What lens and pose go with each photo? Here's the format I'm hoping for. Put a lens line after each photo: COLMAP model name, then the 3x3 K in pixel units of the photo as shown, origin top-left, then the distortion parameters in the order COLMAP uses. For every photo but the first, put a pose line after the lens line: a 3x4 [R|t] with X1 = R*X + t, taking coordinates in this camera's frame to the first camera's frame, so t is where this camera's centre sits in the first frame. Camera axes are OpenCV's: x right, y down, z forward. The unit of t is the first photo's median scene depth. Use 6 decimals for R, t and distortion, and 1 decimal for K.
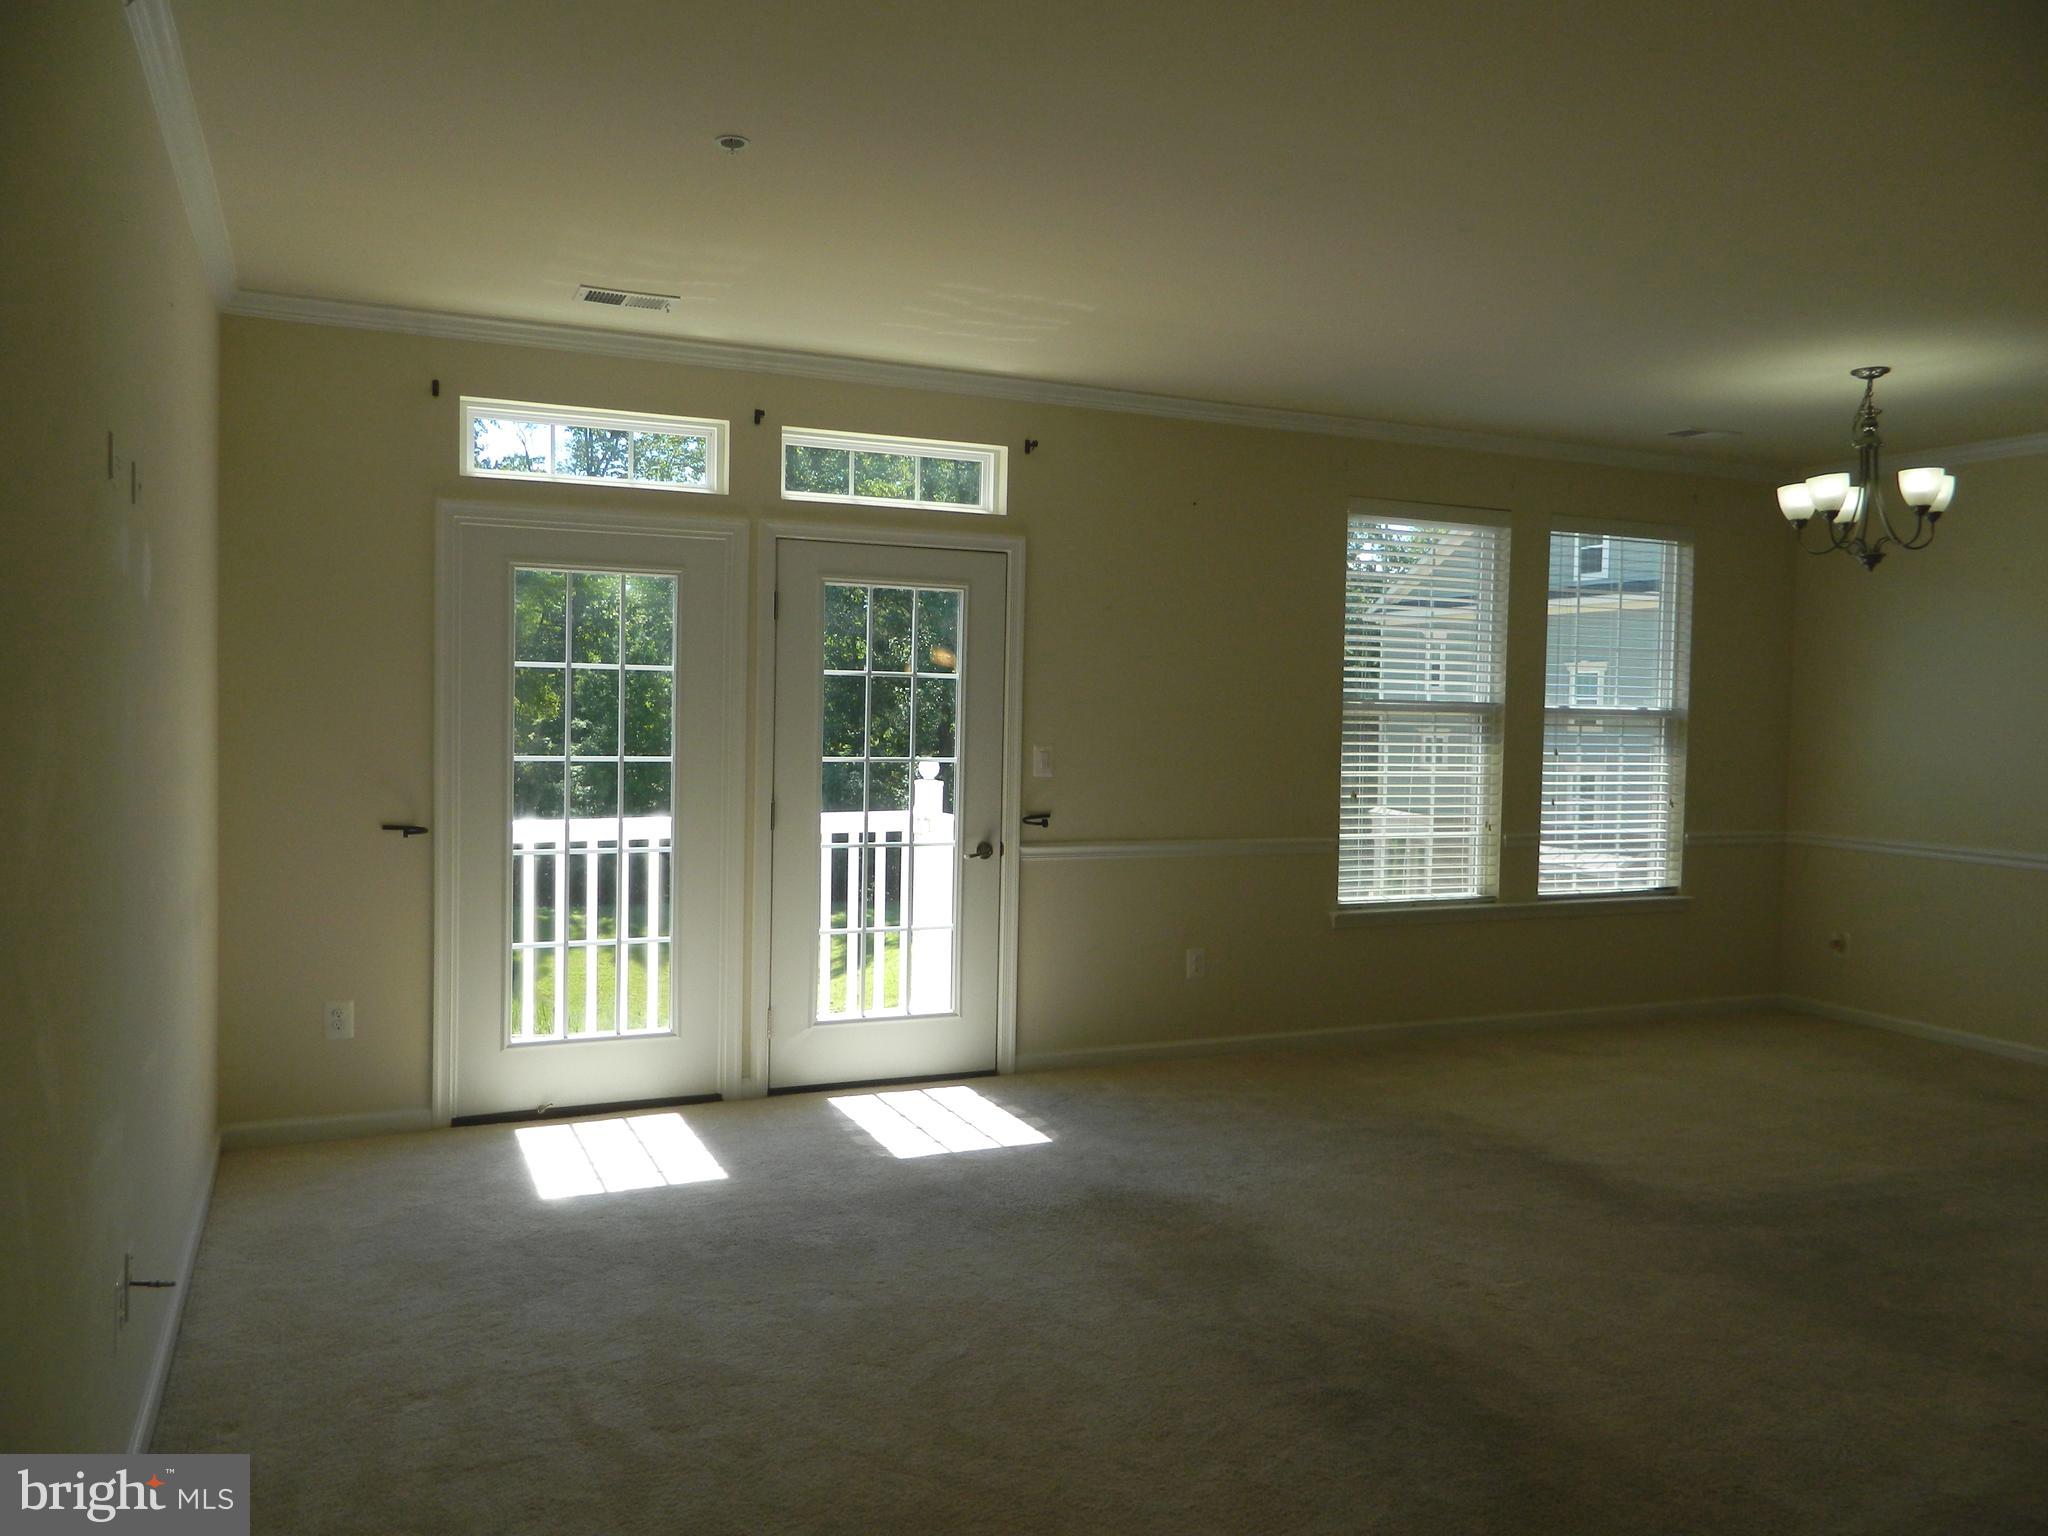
lens RADIAL K [[1525.1, 0, 1024.1], [0, 1525.1, 754.7], [0, 0, 1]] dist [0.011700, -0.012266]
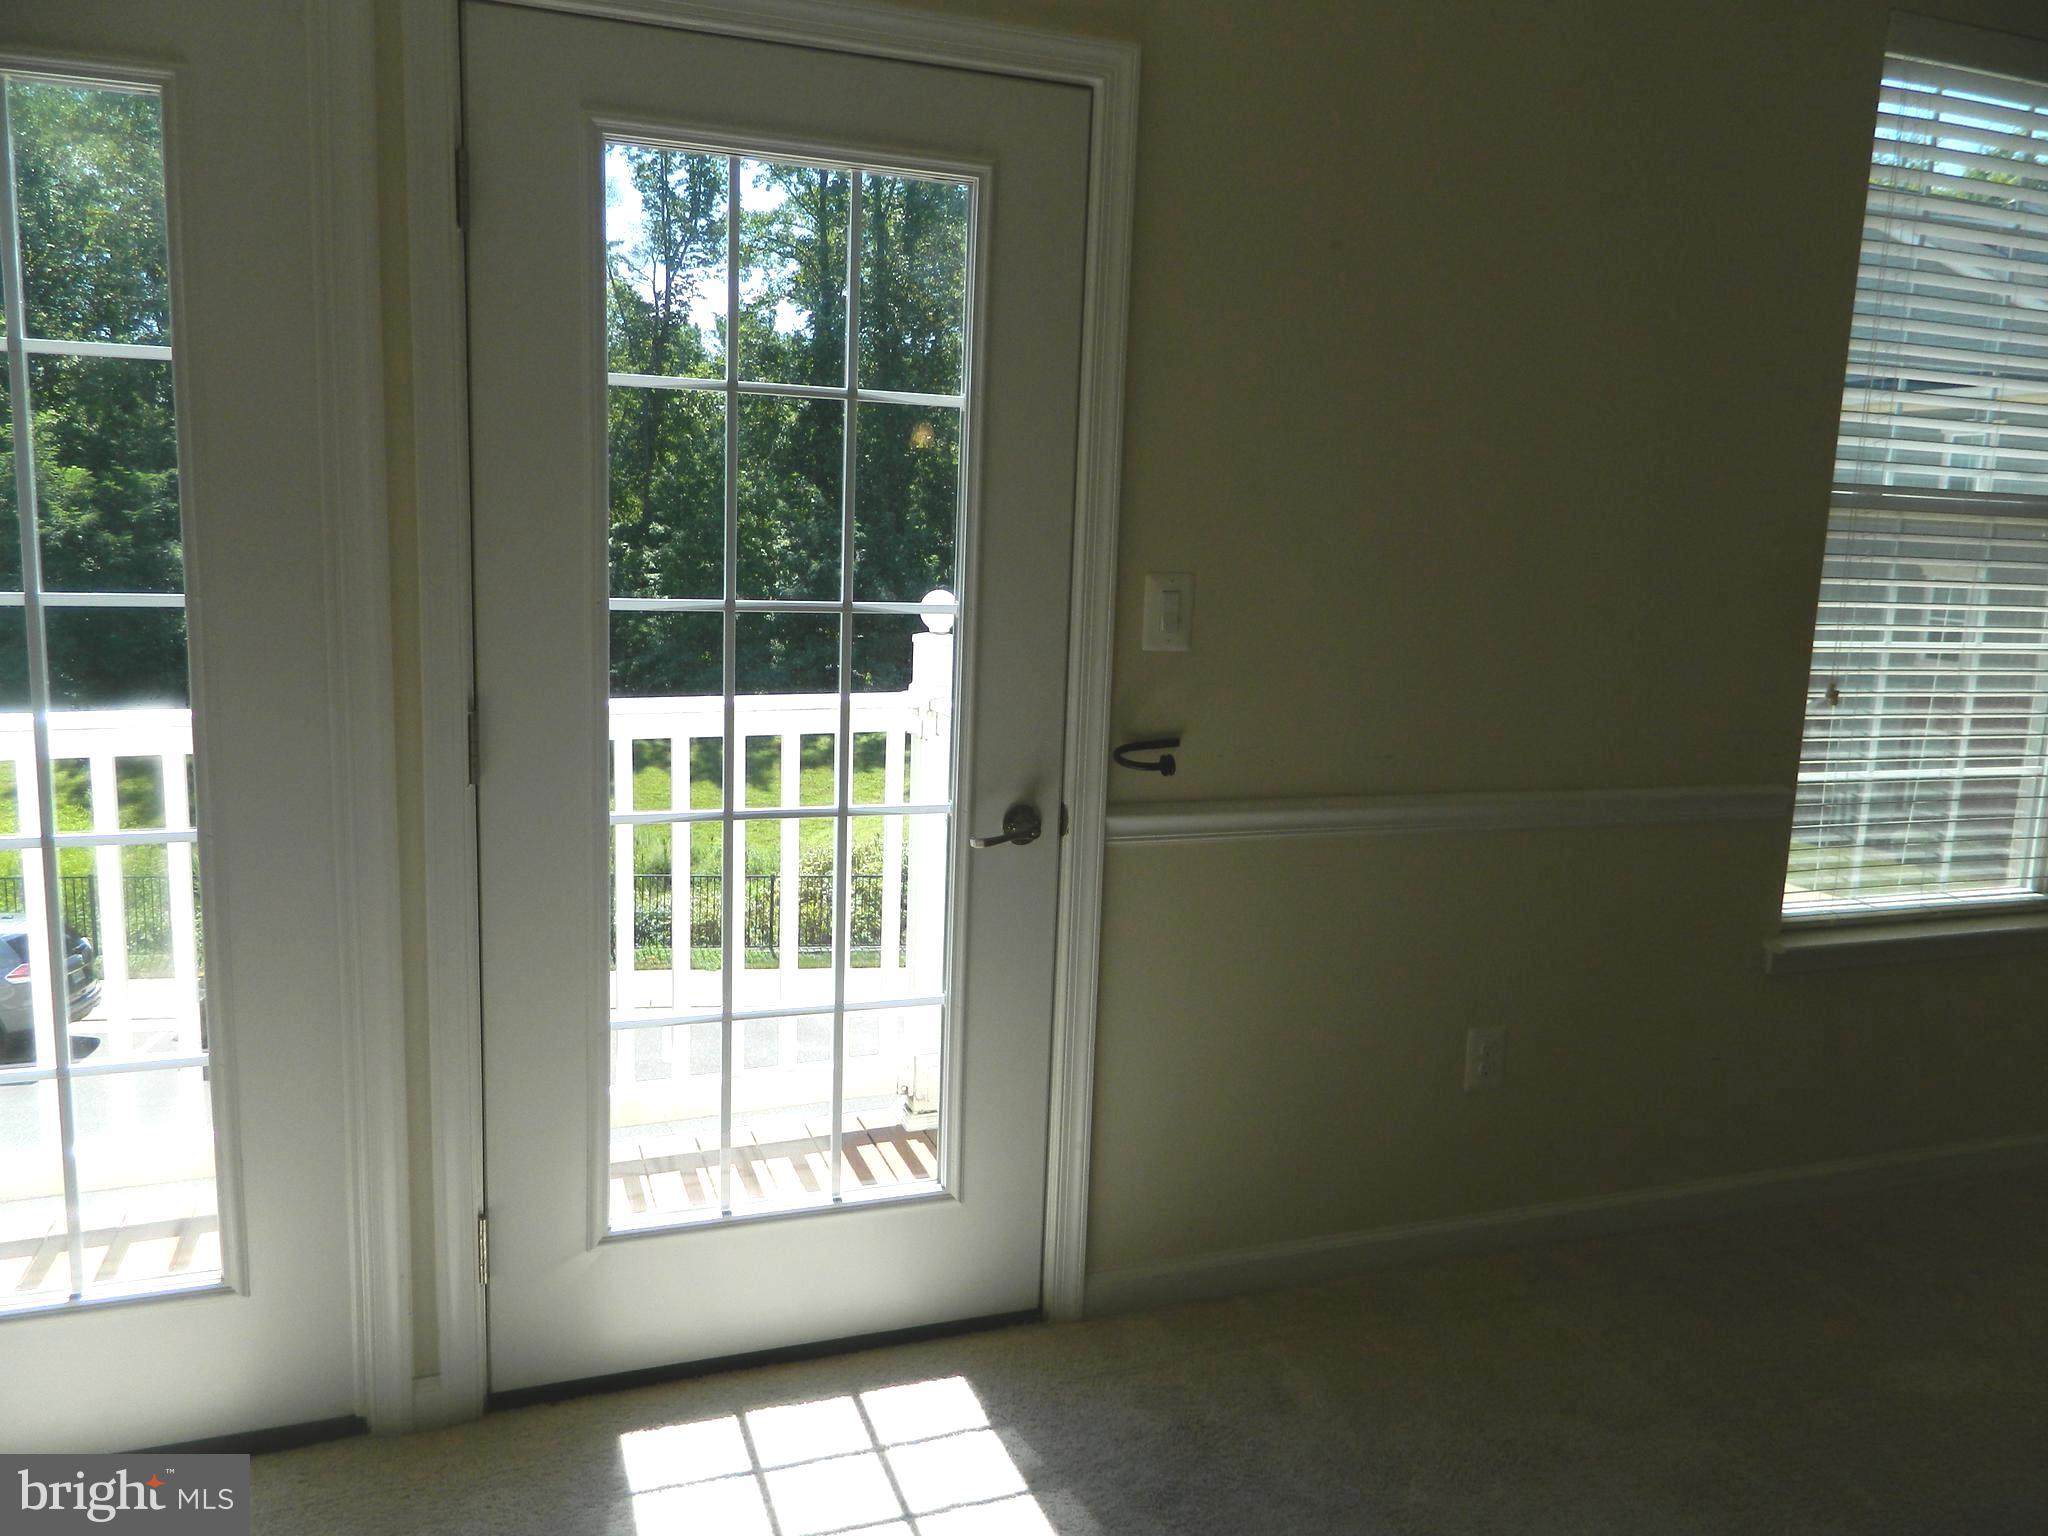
lens RADIAL K [[1525.1, 0, 1020.3], [0, 1525.1, 772.7], [0, 0, 1]] dist [0.011700, -0.012266]
pose [[0.997492, 0.027093, -0.065390, 0.000830], [-0.018168, 0.990894, 0.133414, -0.007666], [0.068409, -0.131891, 0.988901, 0.574745]]
